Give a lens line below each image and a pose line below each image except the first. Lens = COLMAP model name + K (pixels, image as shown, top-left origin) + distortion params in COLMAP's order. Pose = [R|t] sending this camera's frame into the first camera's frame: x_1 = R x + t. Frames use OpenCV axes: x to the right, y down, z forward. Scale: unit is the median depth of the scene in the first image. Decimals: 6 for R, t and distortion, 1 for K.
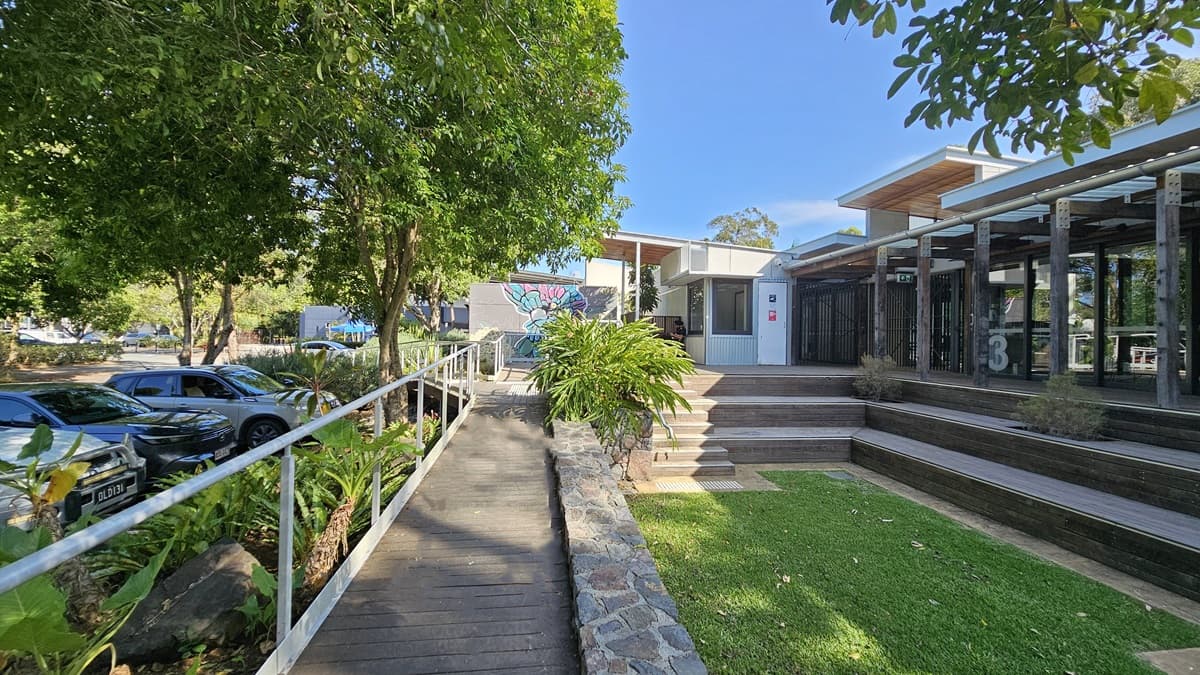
lens RADIAL K [[488.7, 0, 592.9], [0, 488.7, 333.4], [0, 0, 1]] dist [-0.003797, 0.000083]
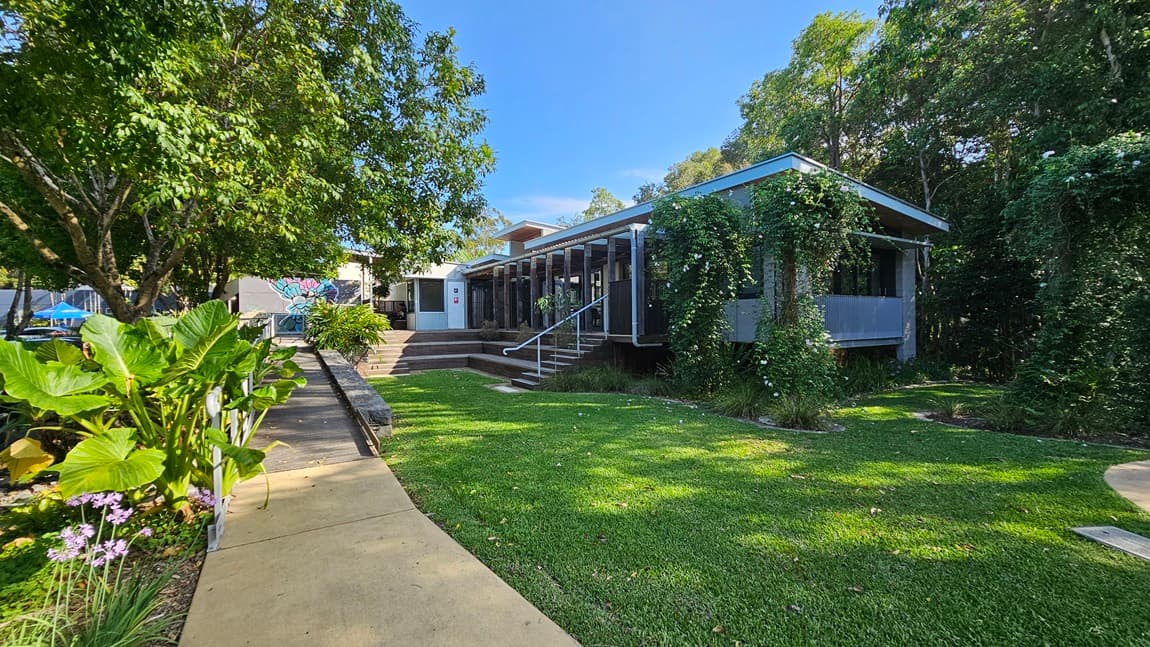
lens RADIAL K [[471.0, 0, 569.4], [0, 471.0, 318.8], [0, 0, 1]] dist [-0.000417, 0.000450]
pose [[0.907683, -0.023497, 0.418999, 0.053249], [0.019354, 0.999713, 0.014135, 0.023440], [-0.419211, -0.004720, 0.907877, -1.241544]]
